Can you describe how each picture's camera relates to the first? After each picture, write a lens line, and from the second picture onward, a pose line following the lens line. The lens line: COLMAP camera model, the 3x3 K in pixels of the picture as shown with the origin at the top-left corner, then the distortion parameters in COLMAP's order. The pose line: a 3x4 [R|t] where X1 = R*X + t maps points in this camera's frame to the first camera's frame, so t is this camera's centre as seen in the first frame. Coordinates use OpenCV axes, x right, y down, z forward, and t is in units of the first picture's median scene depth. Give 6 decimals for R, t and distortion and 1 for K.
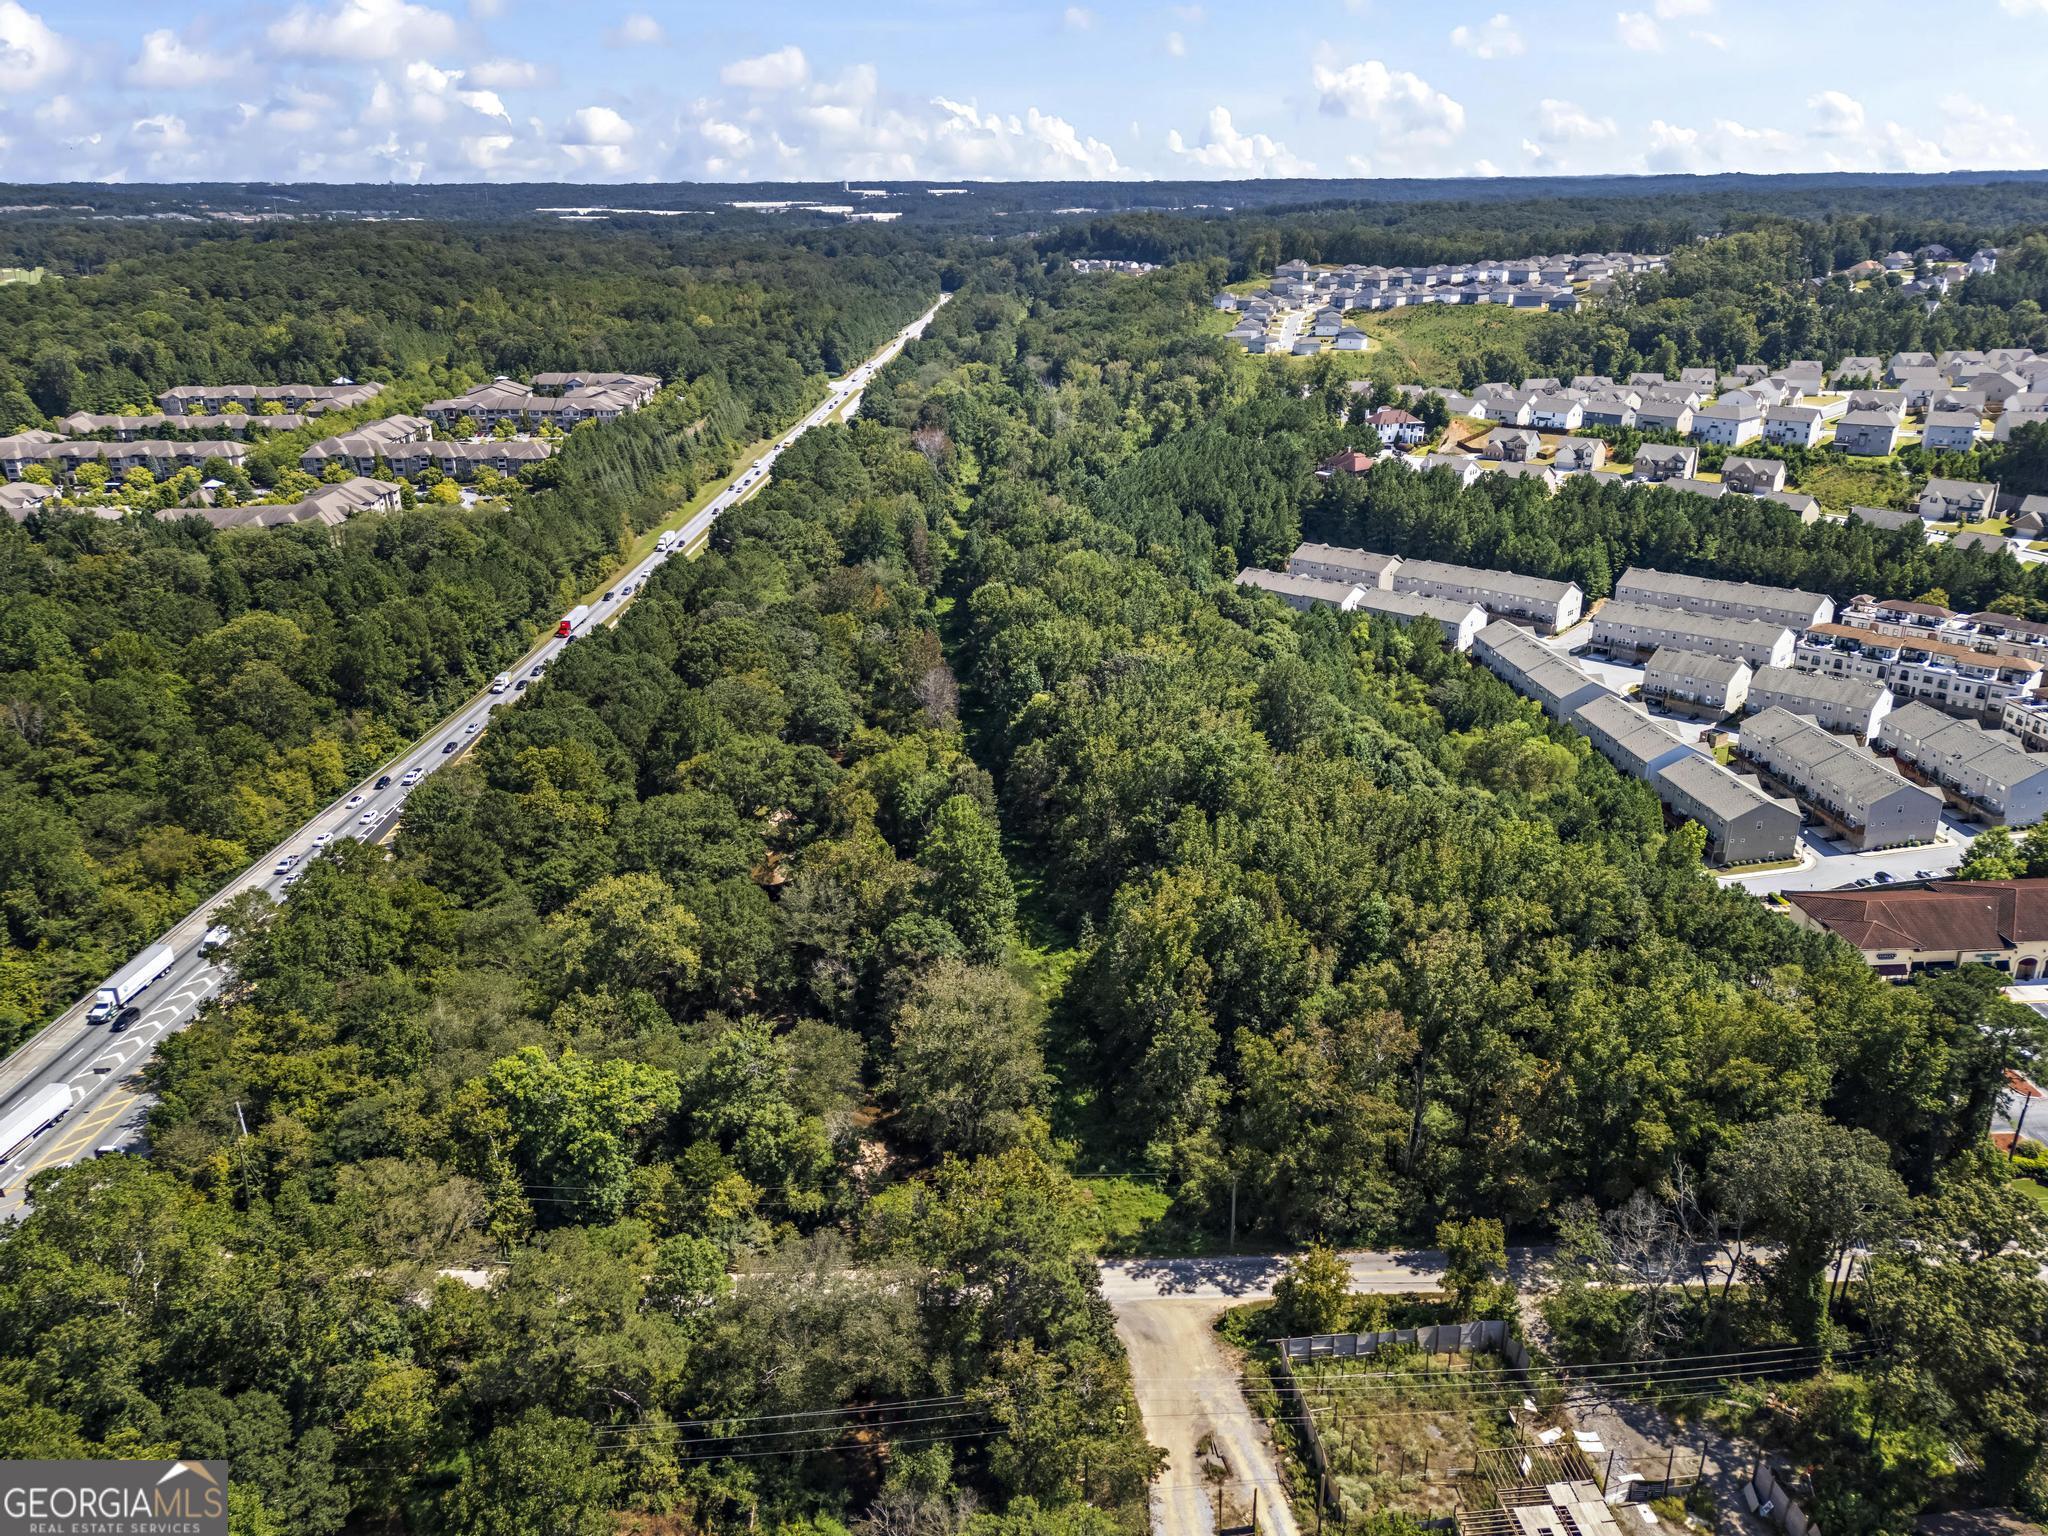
lens RADIAL K [[1533.2, 0, 1085.1], [0, 1533.2, 764.2], [0, 0, 1]] dist [0.050698, -0.030076]
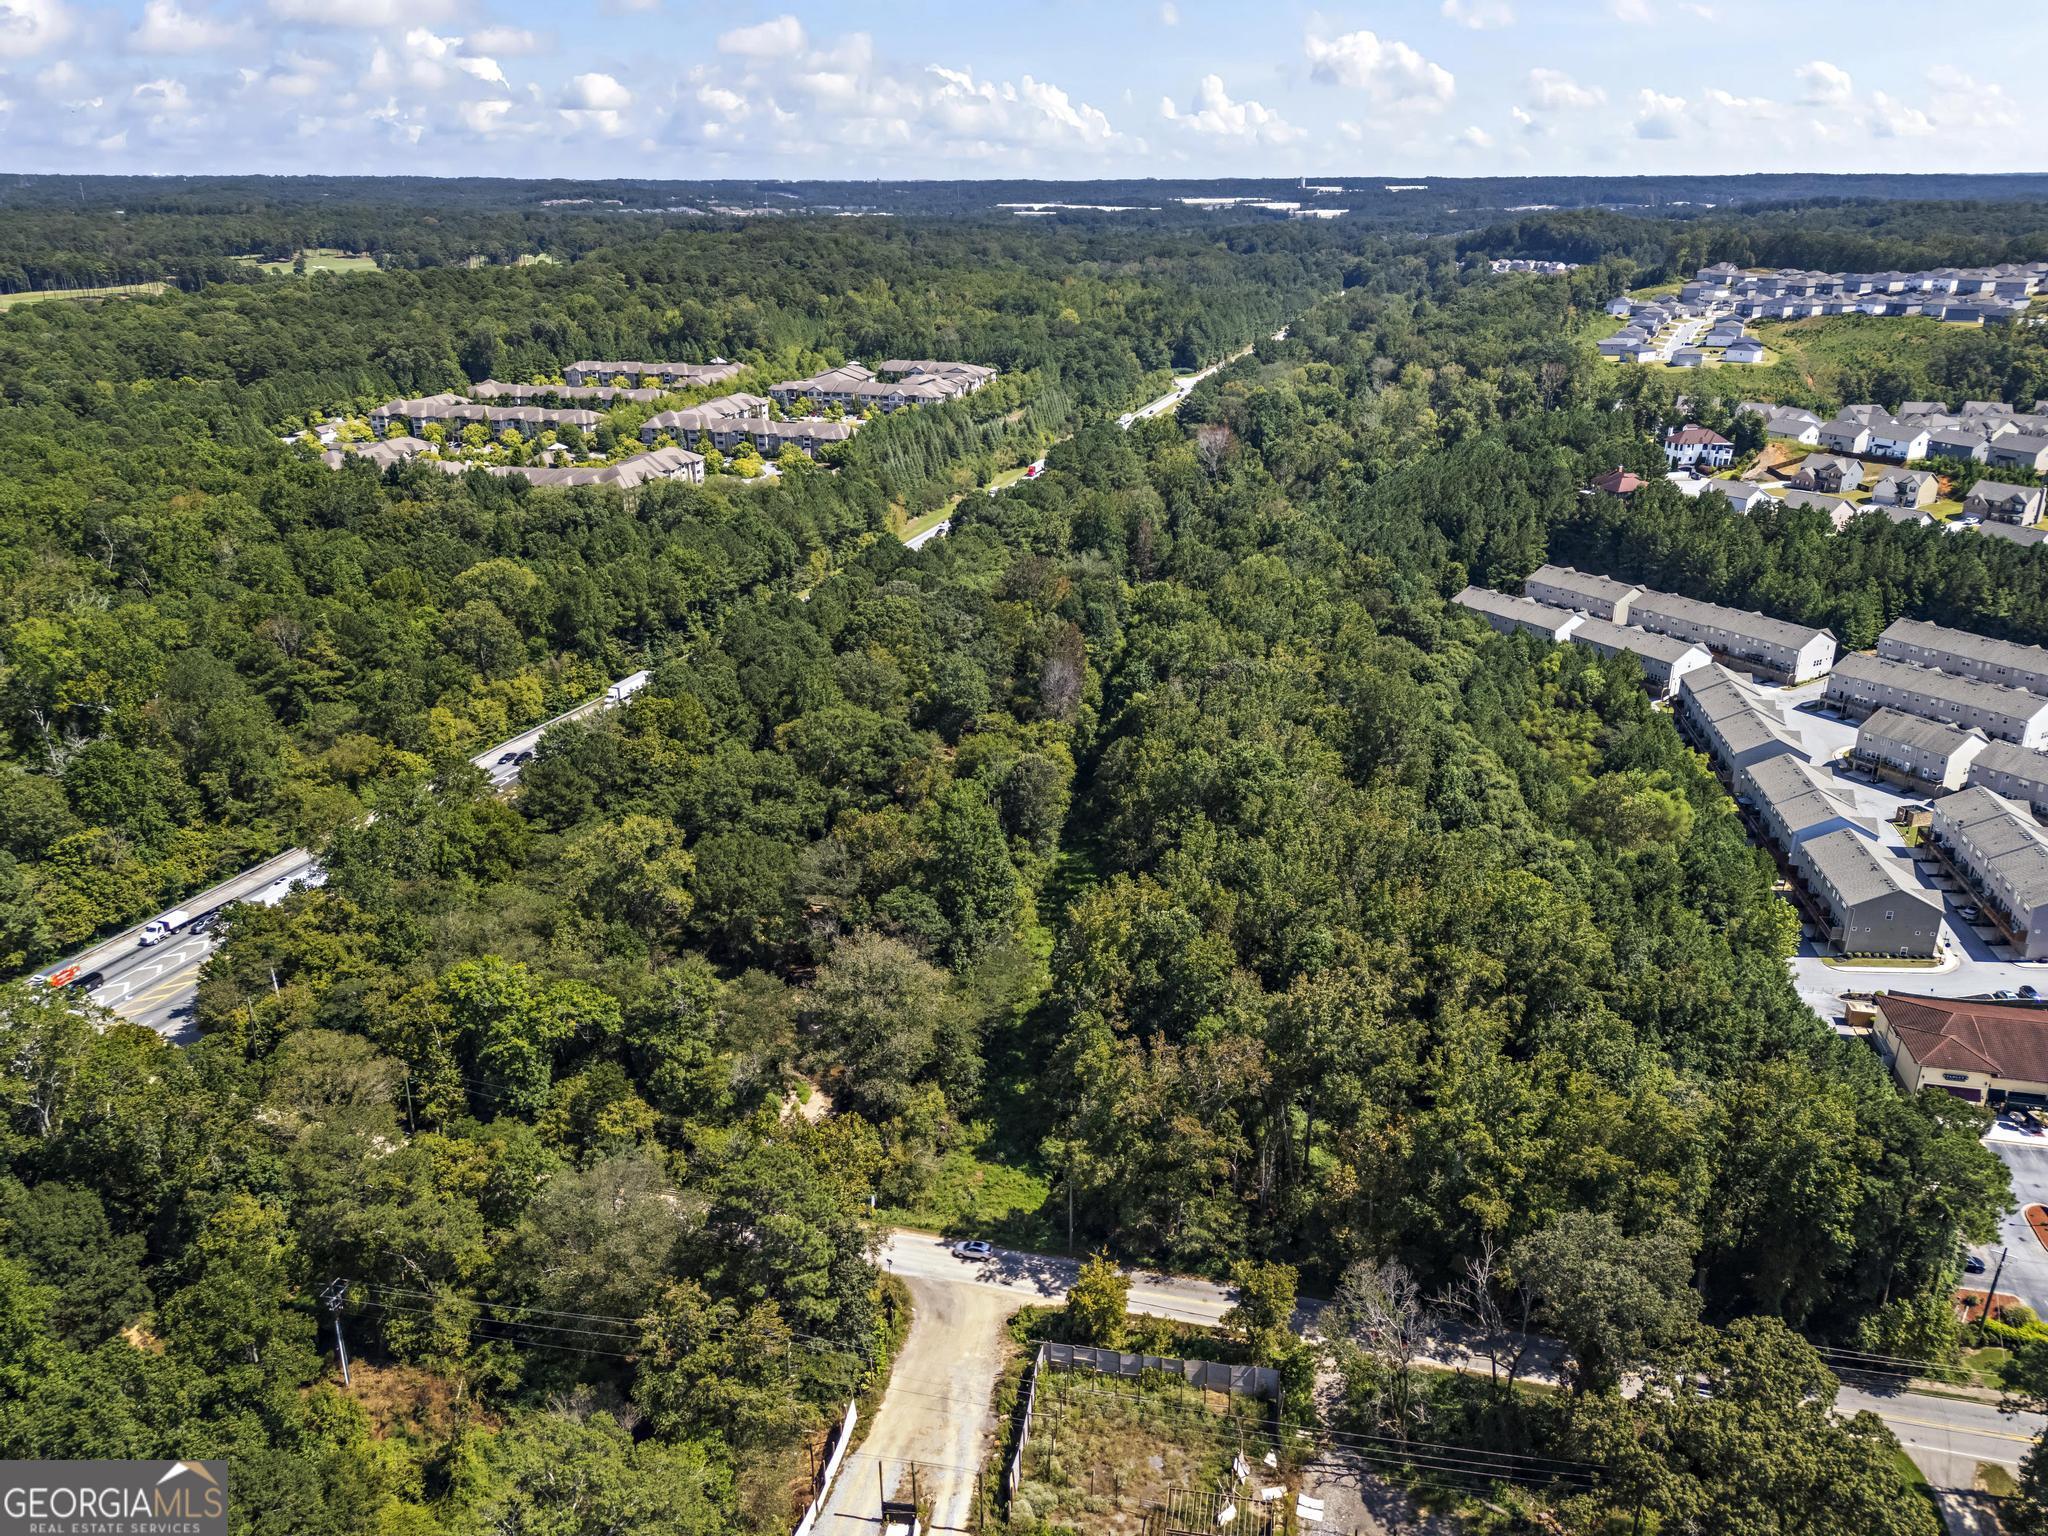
lens RADIAL K [[1540.6, 0, 1075.4], [0, 1540.6, 772.7], [0, 0, 1]] dist [0.065630, -0.061986]
pose [[0.958785, 0.106406, -0.263455, 0.131190], [-0.105143, 0.994277, 0.018931, -0.005743], [0.263962, 0.009550, 0.964486, 0.010360]]
